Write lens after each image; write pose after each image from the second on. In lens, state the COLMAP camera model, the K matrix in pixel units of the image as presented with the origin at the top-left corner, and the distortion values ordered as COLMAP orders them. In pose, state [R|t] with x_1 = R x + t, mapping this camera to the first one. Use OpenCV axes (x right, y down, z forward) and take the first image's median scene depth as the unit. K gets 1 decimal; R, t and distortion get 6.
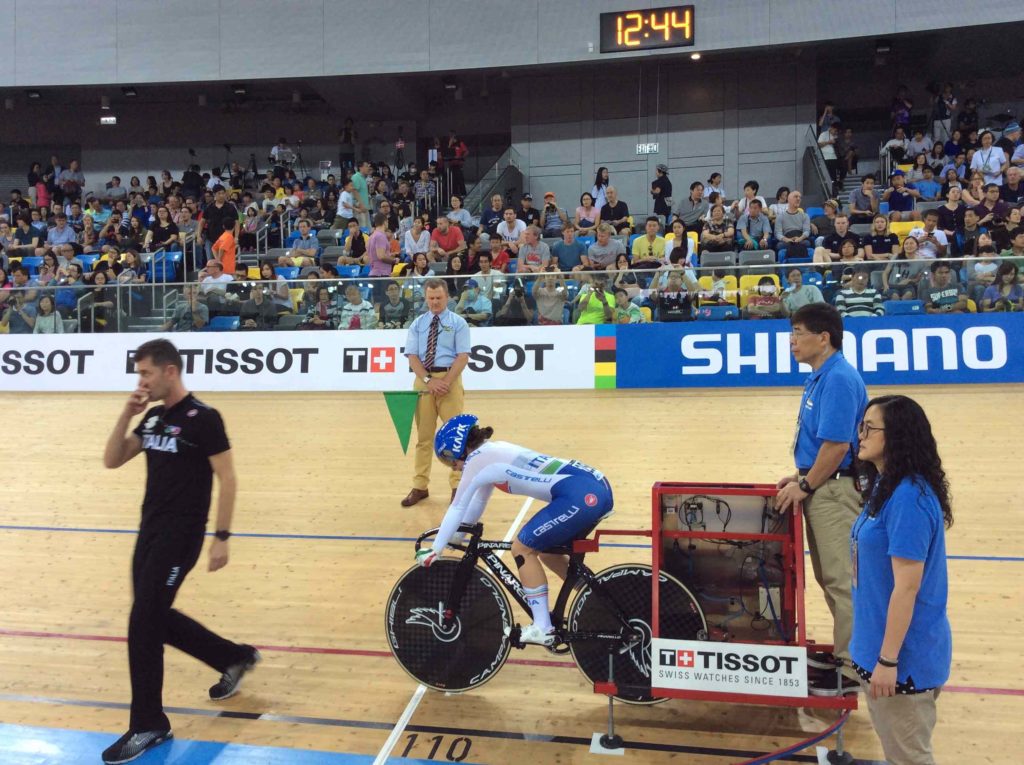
lens RADIAL K [[941.7, 0, 519.4], [0, 941.7, 390.5], [0, 0, 1]] dist [0.012947, 0.000000]
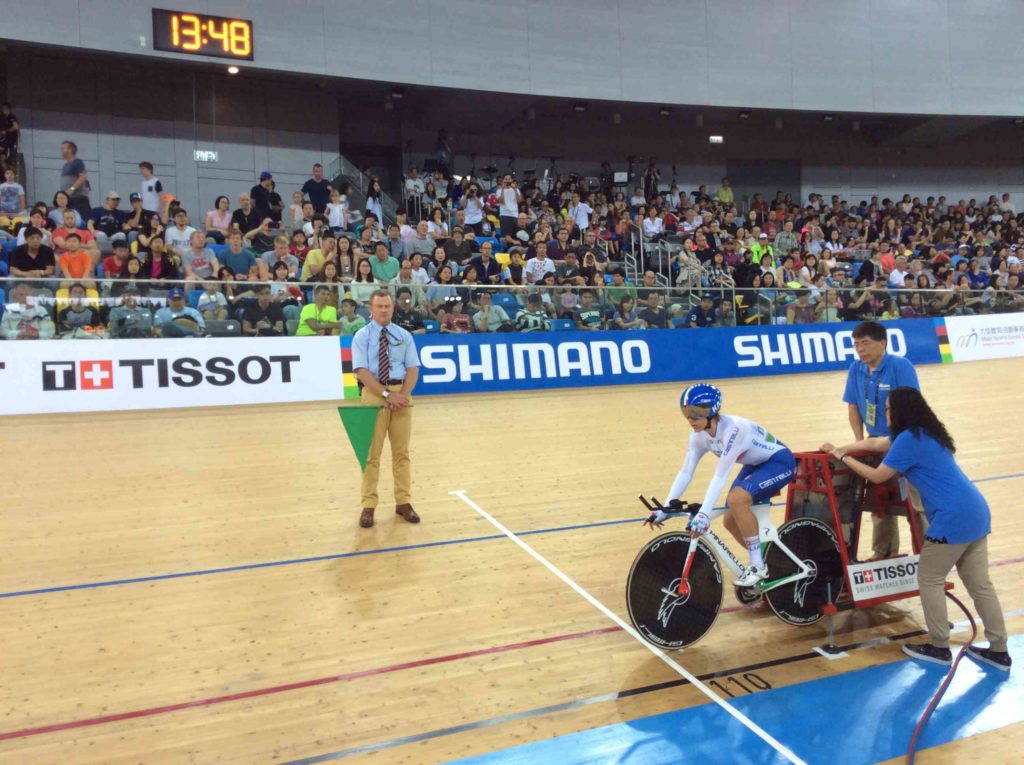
lens RADIAL K [[941.7, 0, 521.6], [0, 941.7, 377.0], [0, 0, 1]] dist [0.012947, 0.000000]
pose [[0.775622, -0.018437, 0.630928, -0.404020], [0.039269, 0.999046, -0.019080, 0.001057], [-0.629975, 0.039575, 0.775607, 0.092763]]
